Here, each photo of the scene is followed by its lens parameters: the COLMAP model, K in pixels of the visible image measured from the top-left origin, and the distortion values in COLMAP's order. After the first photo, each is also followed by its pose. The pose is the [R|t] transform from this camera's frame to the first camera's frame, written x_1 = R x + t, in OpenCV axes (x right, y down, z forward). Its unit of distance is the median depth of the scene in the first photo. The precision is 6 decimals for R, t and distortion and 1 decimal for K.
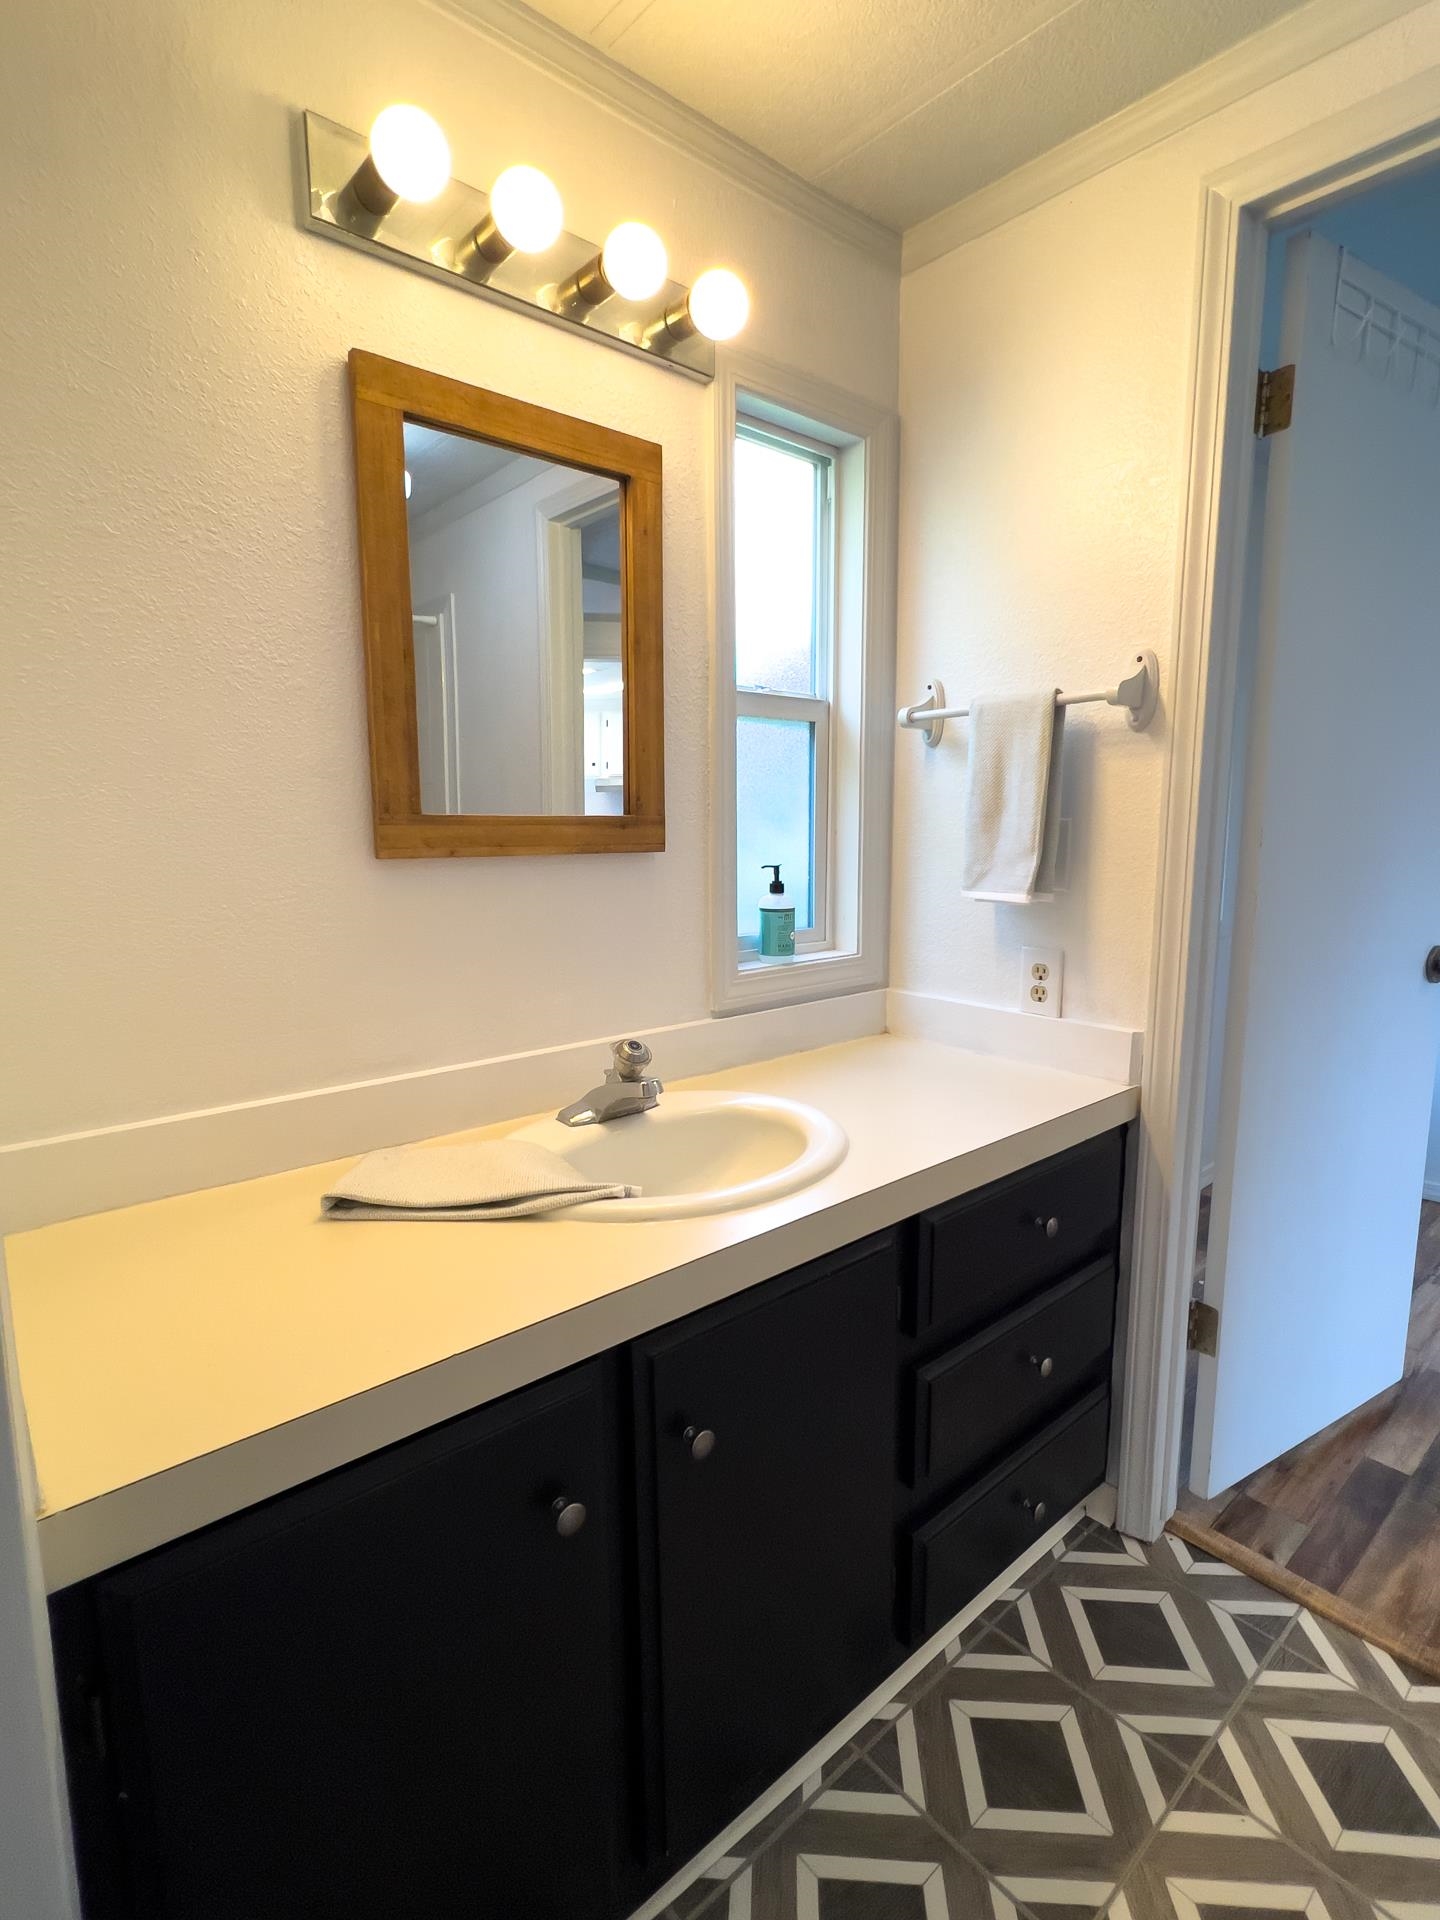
lens RADIAL K [[969.5, 0, 724.9], [0, 969.5, 967.0], [0, 0, 1]] dist [-0.005467, -0.001734]
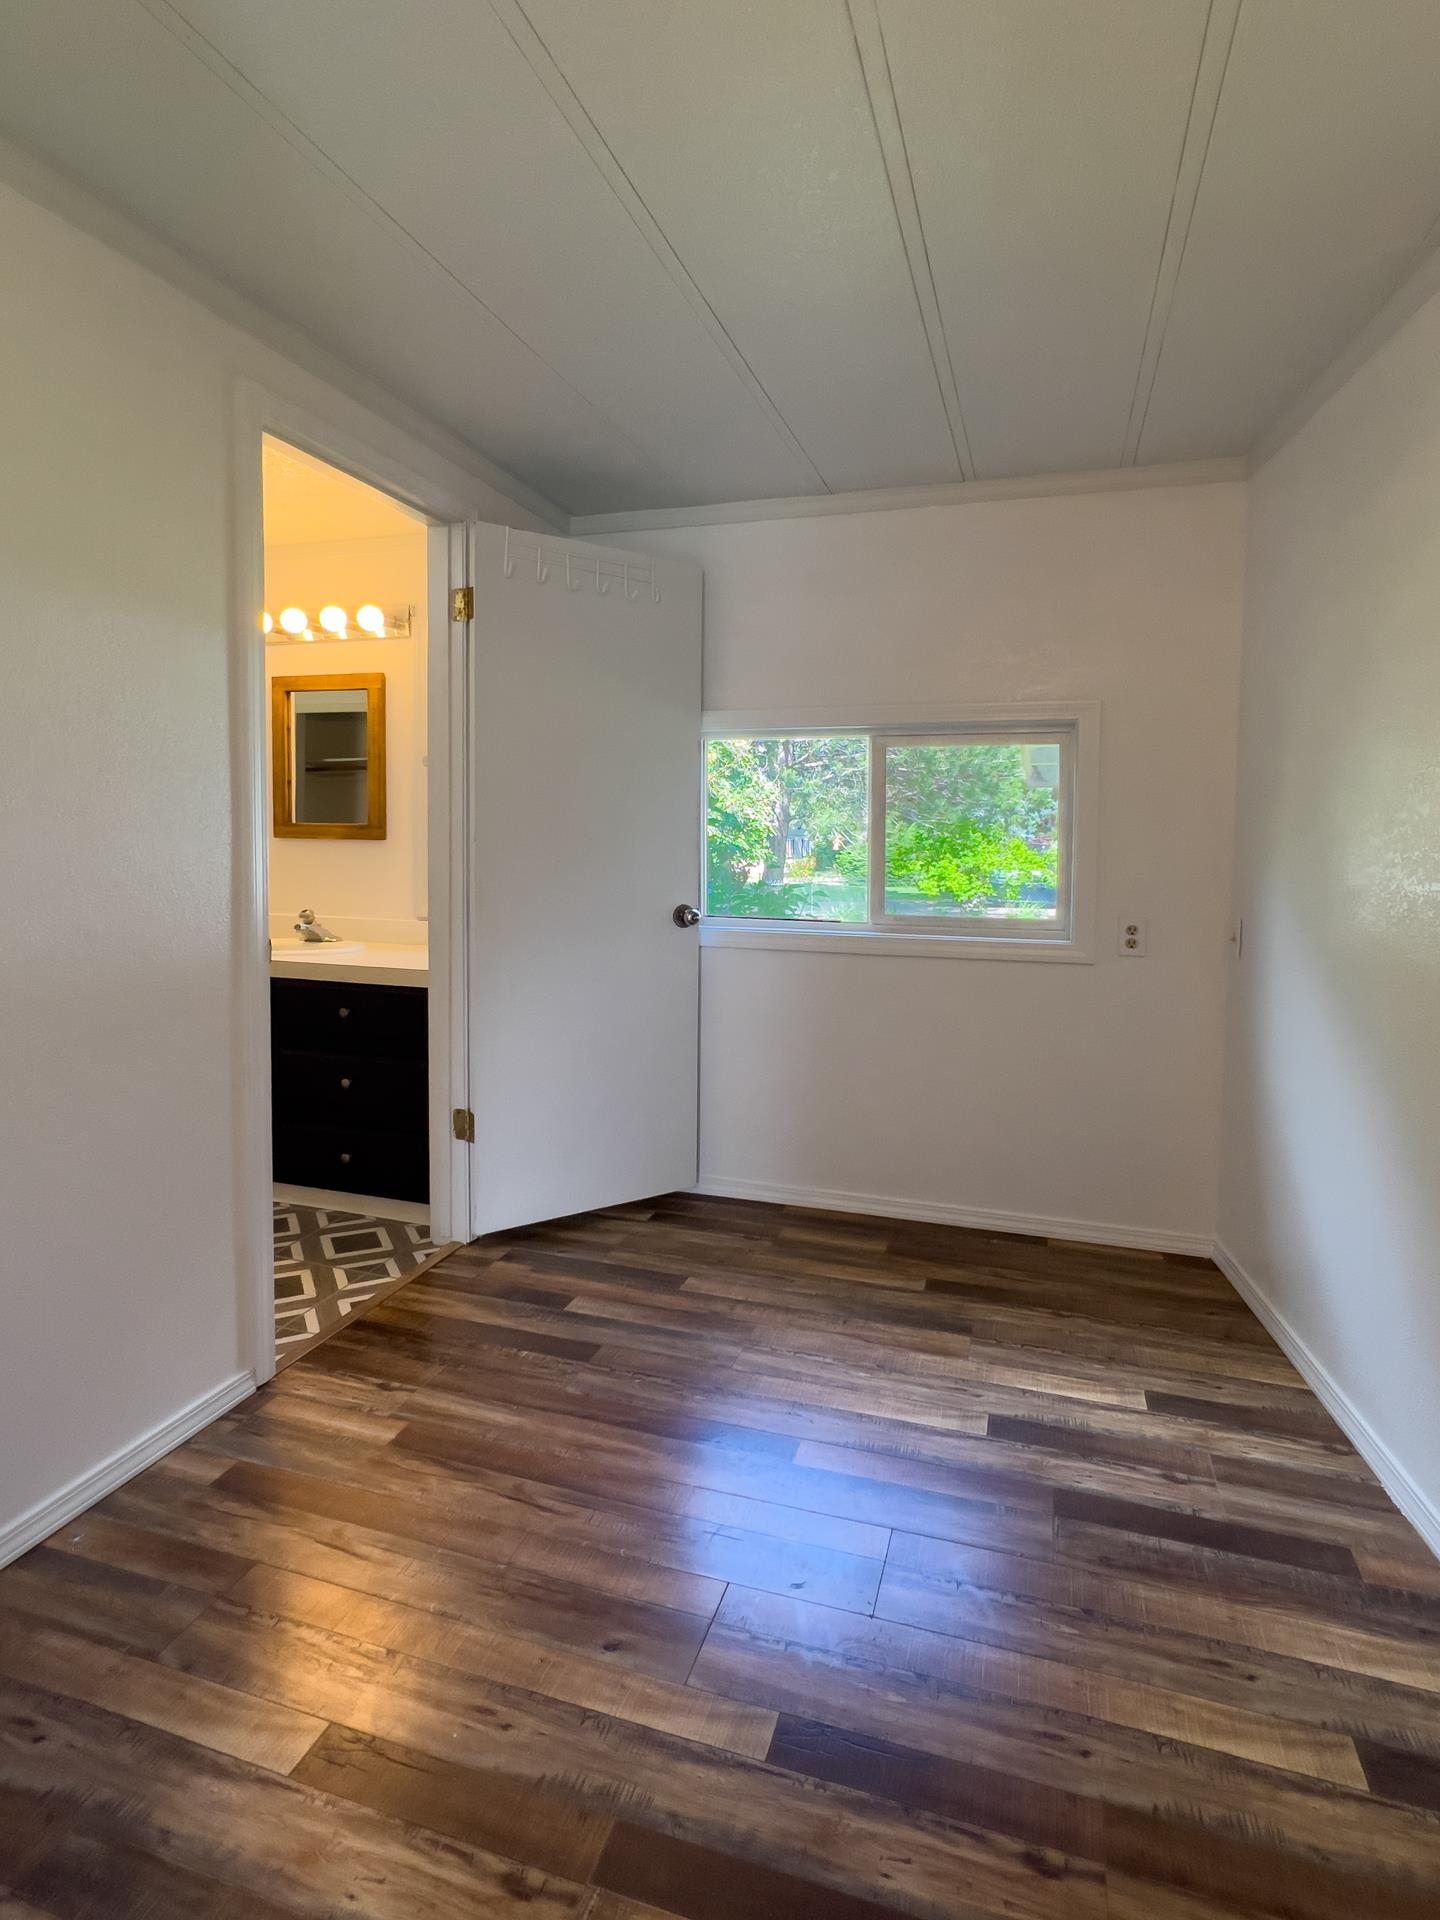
lens RADIAL K [[969.5, 0, 725.5], [0, 969.5, 967.7], [0, 0, 1]] dist [-0.005467, -0.001734]
pose [[0.520780, 0.112295, -0.846273, 2.389024], [-0.128231, 0.990354, 0.052503, -0.052832], [0.844006, 0.081176, 0.530156, 0.551671]]
